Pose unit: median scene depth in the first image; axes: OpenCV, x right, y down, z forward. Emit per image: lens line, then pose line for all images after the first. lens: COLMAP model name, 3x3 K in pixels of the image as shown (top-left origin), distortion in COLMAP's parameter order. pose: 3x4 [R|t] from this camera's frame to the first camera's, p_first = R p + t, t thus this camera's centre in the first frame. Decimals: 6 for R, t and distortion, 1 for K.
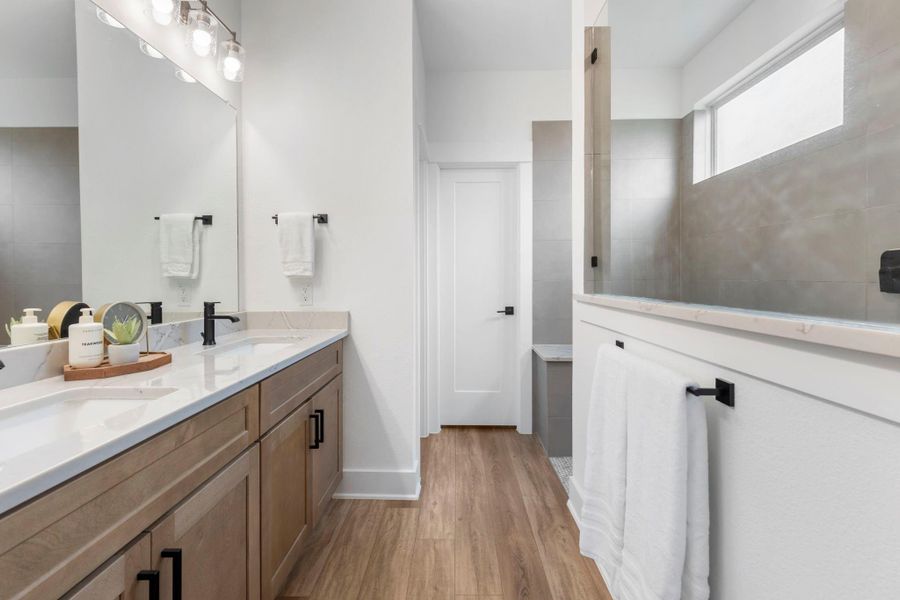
lens RADIAL K [[406.0, 0, 448.2], [0, 406.0, 296.4], [0, 0, 1]] dist [0.001837, -0.000608]
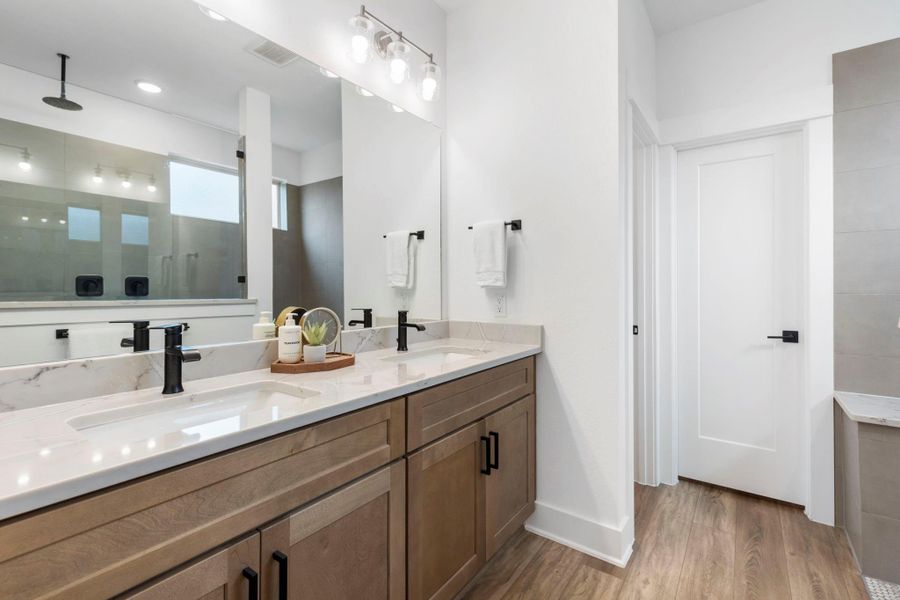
lens RADIAL K [[406.0, 0, 448.2], [0, 406.0, 296.4], [0, 0, 1]] dist [0.001837, -0.000608]
pose [[0.825617, 0.014341, -0.564049, 0.090428], [-0.029254, 0.999420, -0.017410, -0.006654], [0.563473, 0.030875, 0.825558, 0.146980]]
